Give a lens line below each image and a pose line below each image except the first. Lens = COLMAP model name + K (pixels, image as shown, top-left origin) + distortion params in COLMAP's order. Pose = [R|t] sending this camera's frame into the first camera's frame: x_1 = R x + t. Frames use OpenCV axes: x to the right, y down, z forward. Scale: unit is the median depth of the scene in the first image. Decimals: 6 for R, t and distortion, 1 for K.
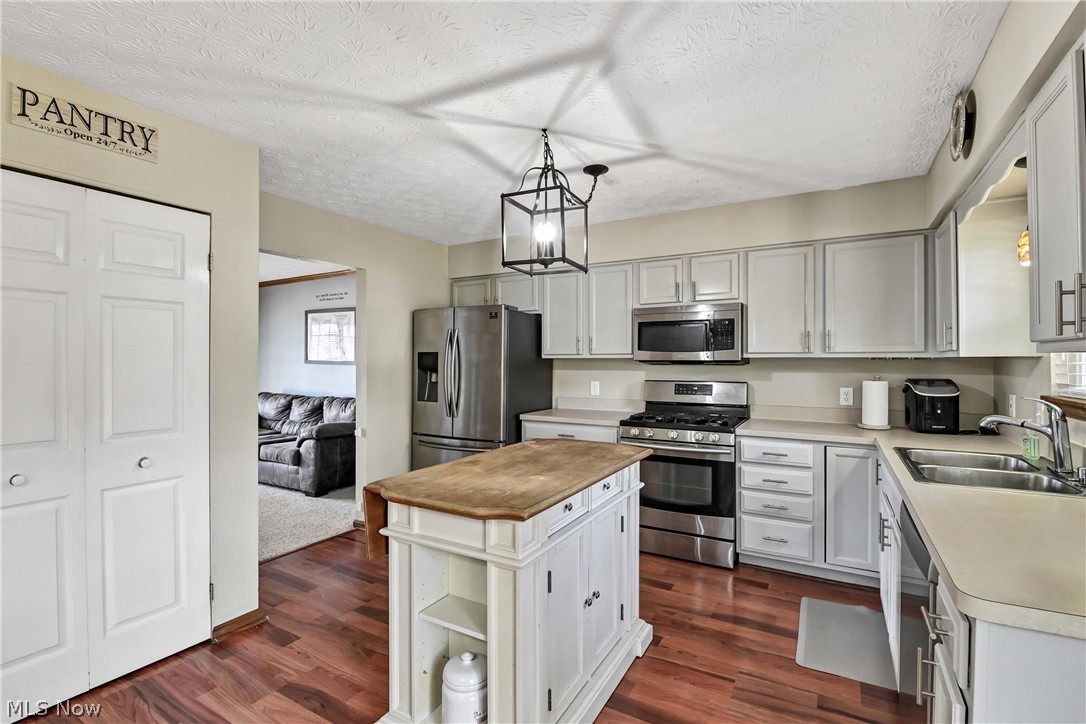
lens RADIAL K [[495.8, 0, 538.0], [0, 495.8, 356.6], [0, 0, 1]] dist [-0.002601, -0.006560]
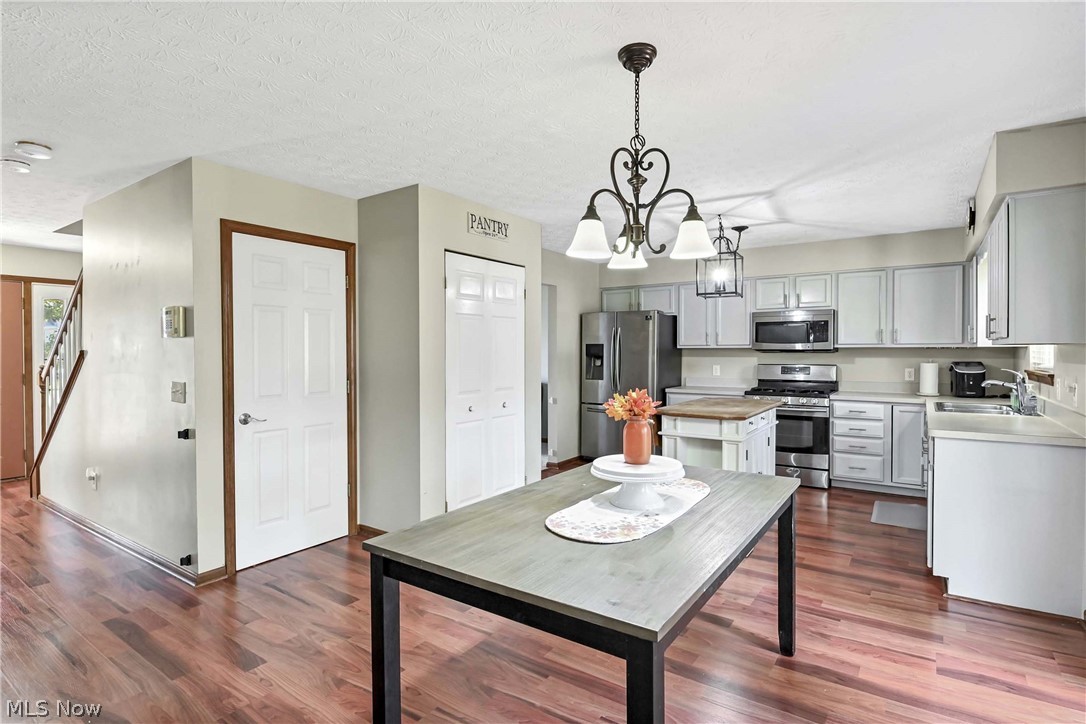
lens RADIAL K [[534.4, 0, 540.6], [0, 534.4, 355.1], [0, 0, 1]] dist [-0.001208, -0.000527]
pose [[0.996811, -0.000821, -0.079797, -0.337727], [0.002086, 0.999874, 0.015766, -0.002321], [0.079773, -0.015882, 0.996686, -0.664521]]
